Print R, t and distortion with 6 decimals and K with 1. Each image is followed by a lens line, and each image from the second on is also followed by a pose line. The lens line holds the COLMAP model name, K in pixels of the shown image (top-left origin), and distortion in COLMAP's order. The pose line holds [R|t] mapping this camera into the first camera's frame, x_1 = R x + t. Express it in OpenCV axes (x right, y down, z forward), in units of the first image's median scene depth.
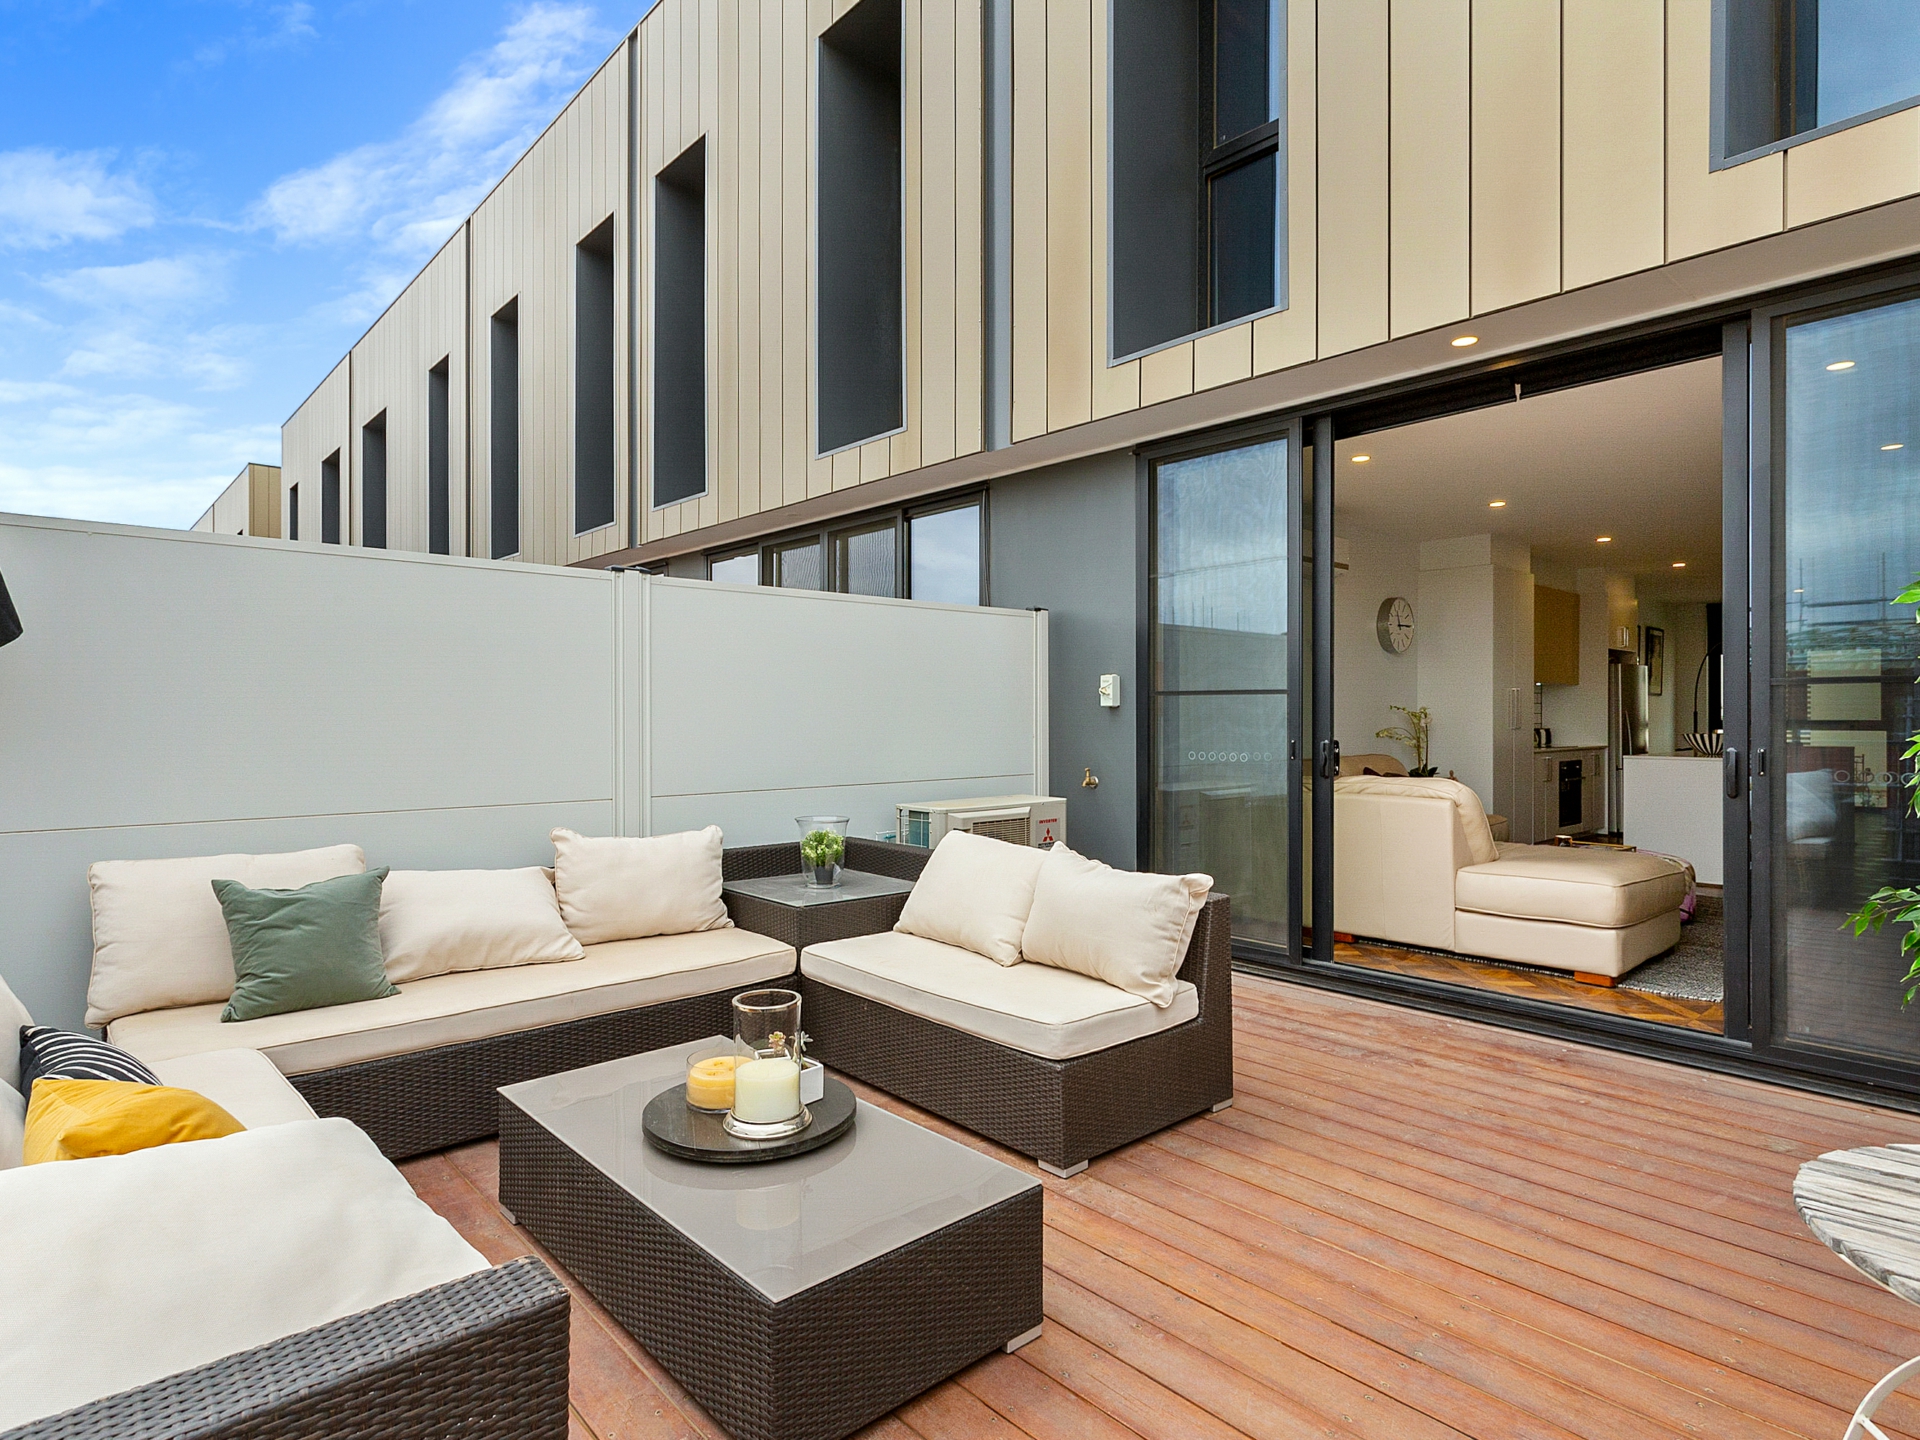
lens RADIAL K [[1035.5, 0, 961.7], [0, 1035.5, 718.0], [0, 0, 1]] dist [-0.000907, 0.000975]
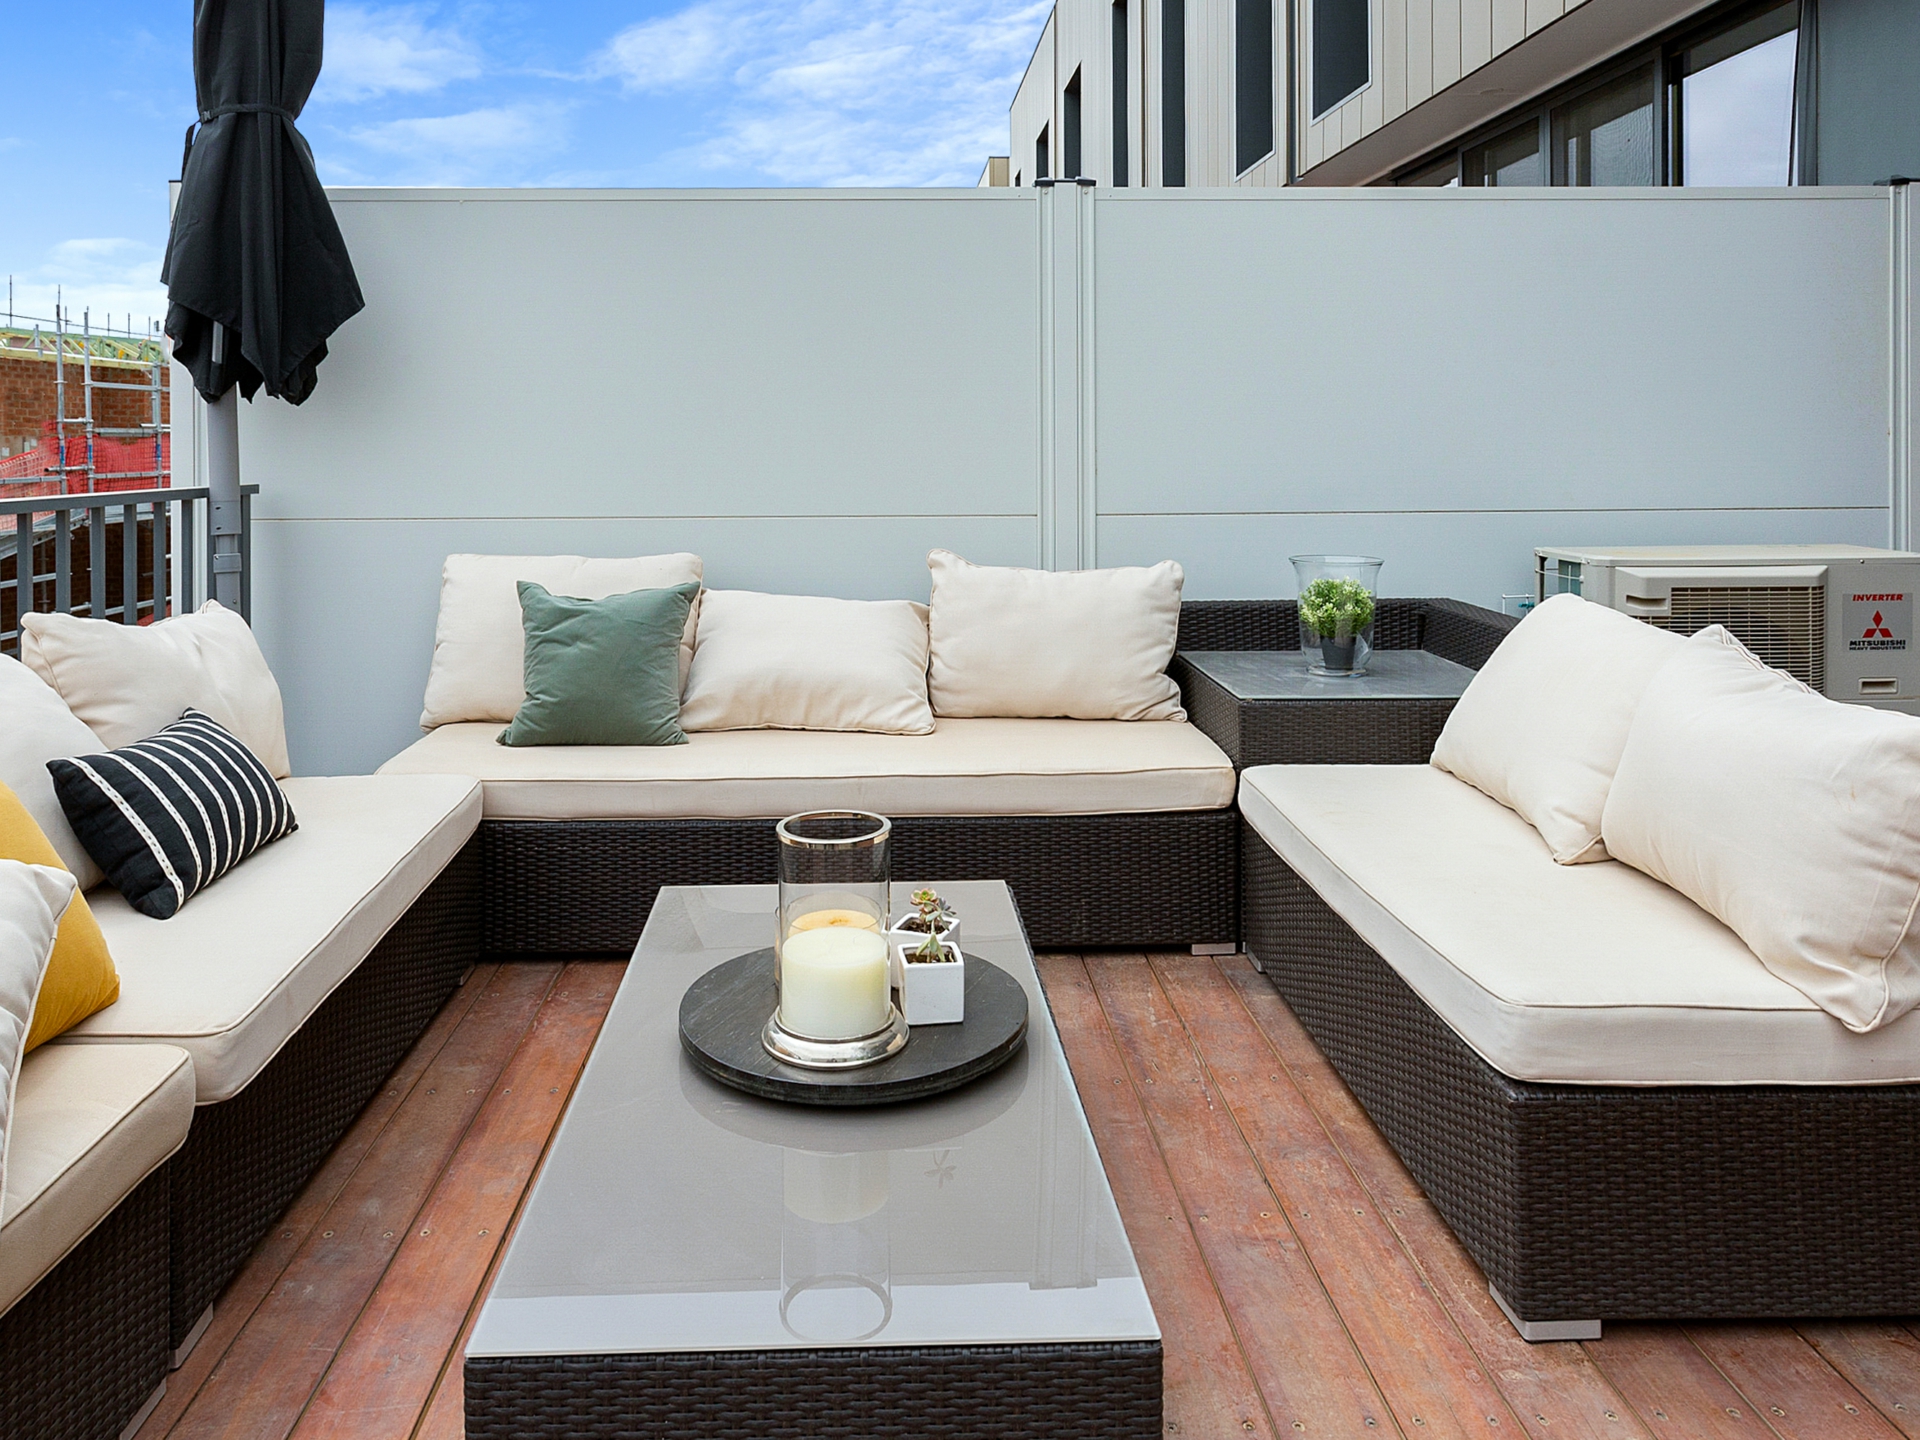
lens RADIAL K [[1369.1, 0, 896.4], [0, 1369.1, 456.2], [0, 0, 1]] dist [-0.004237, 0.001835]
pose [[0.754710, 0.002274, -0.656055, 0.207820], [0.003204, 0.999969, 0.007153, 0.034166], [0.656051, -0.007501, 0.754679, 0.263566]]
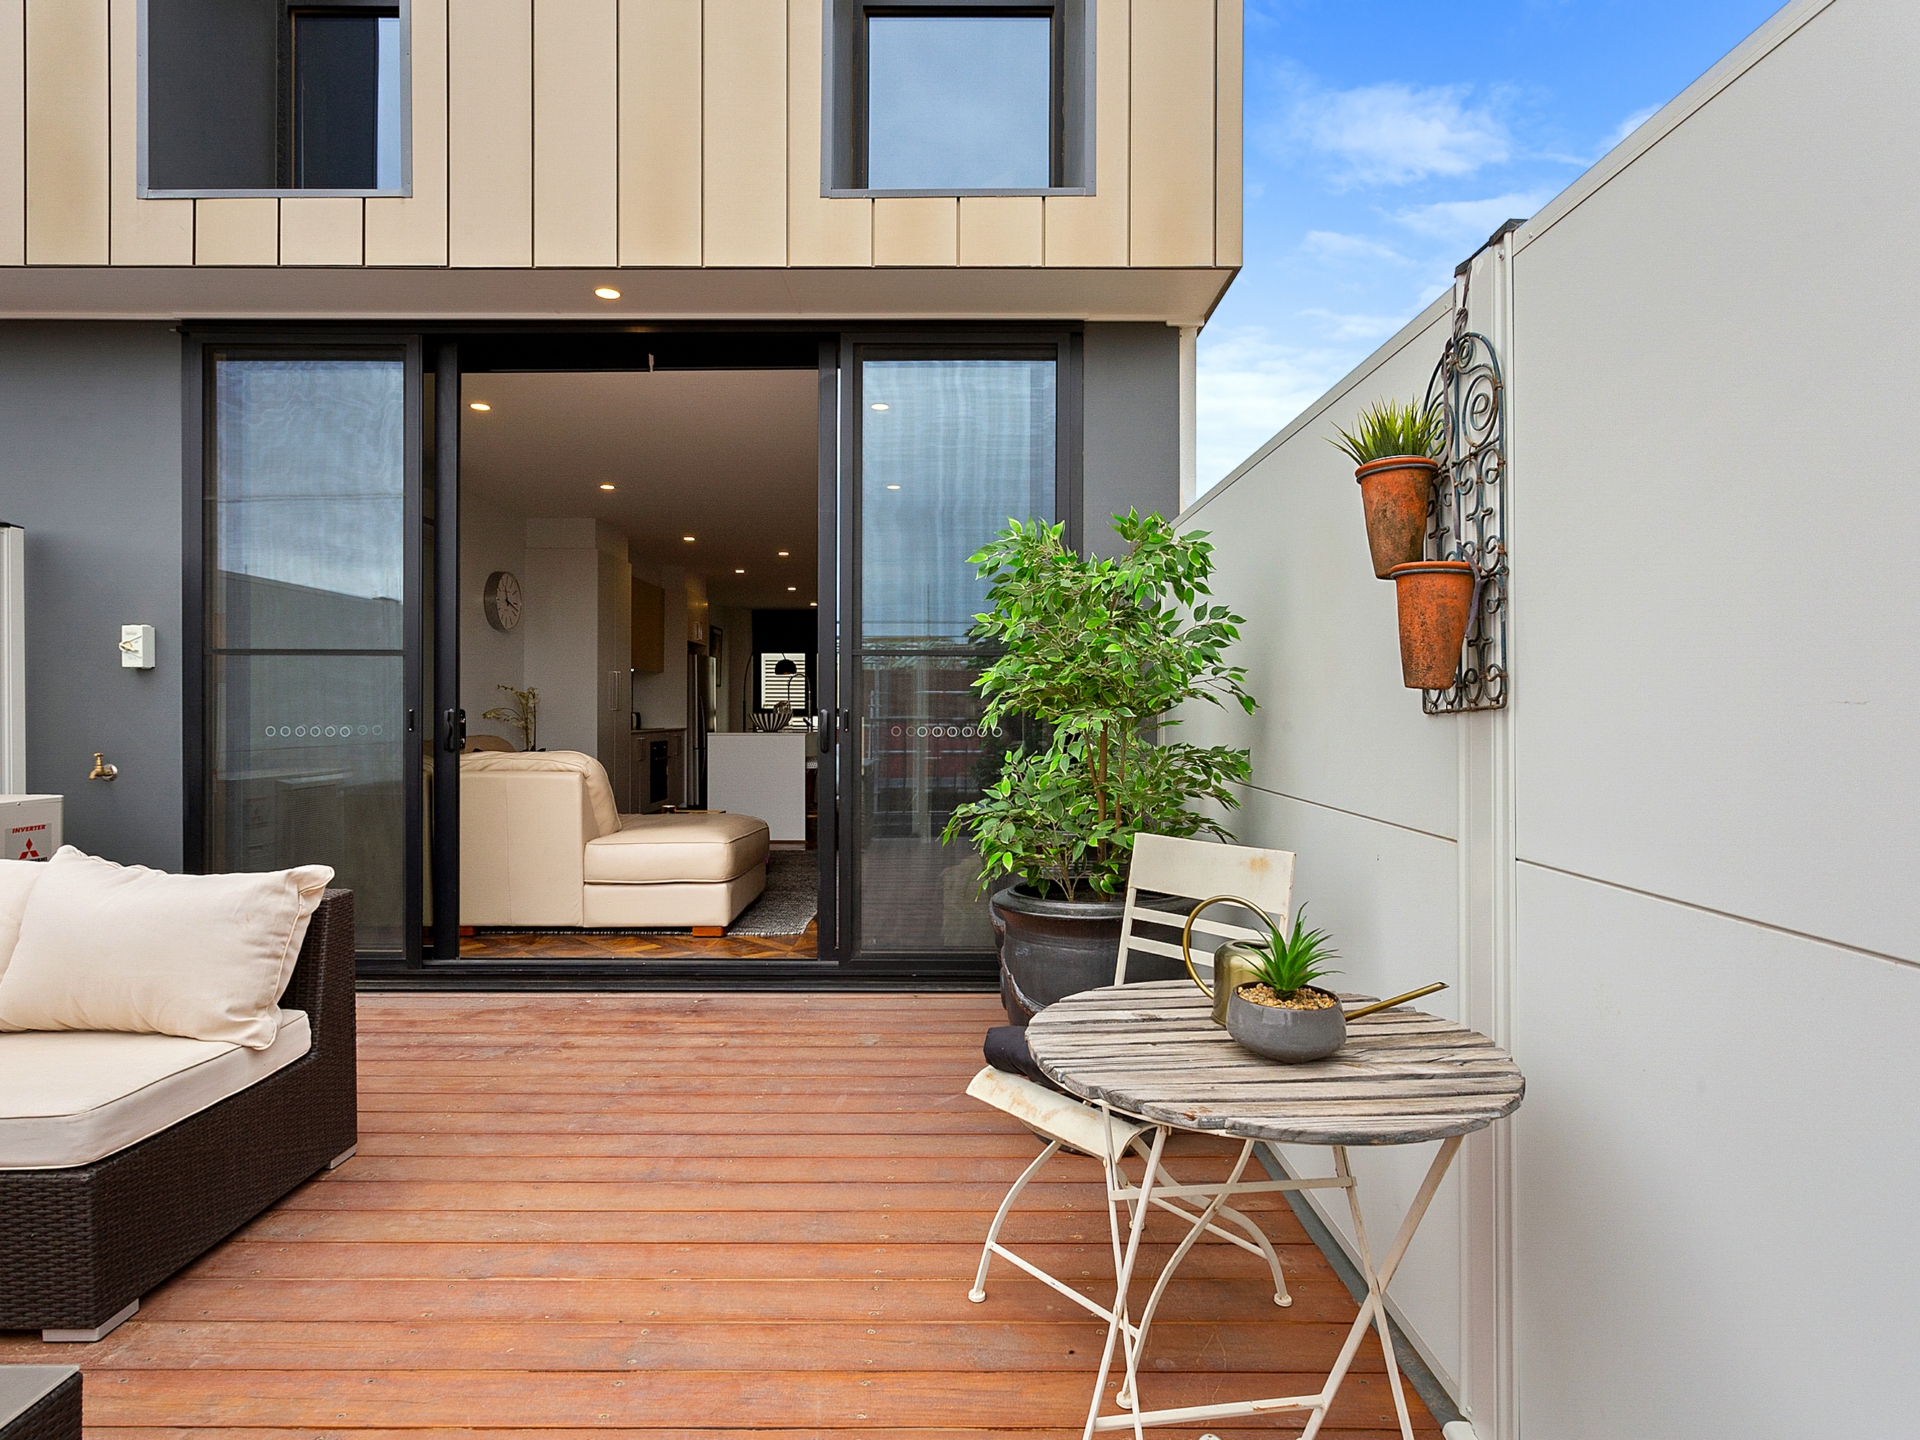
lens RADIAL K [[1035.5, 0, 956.9], [0, 1035.5, 714.0], [0, 0, 1]] dist [-0.000907, 0.000975]
pose [[0.672861, -0.002436, 0.739765, -0.014211], [0.002233, 0.999997, 0.001262, 0.031589], [-0.739766, 0.000803, 0.672864, 0.106309]]
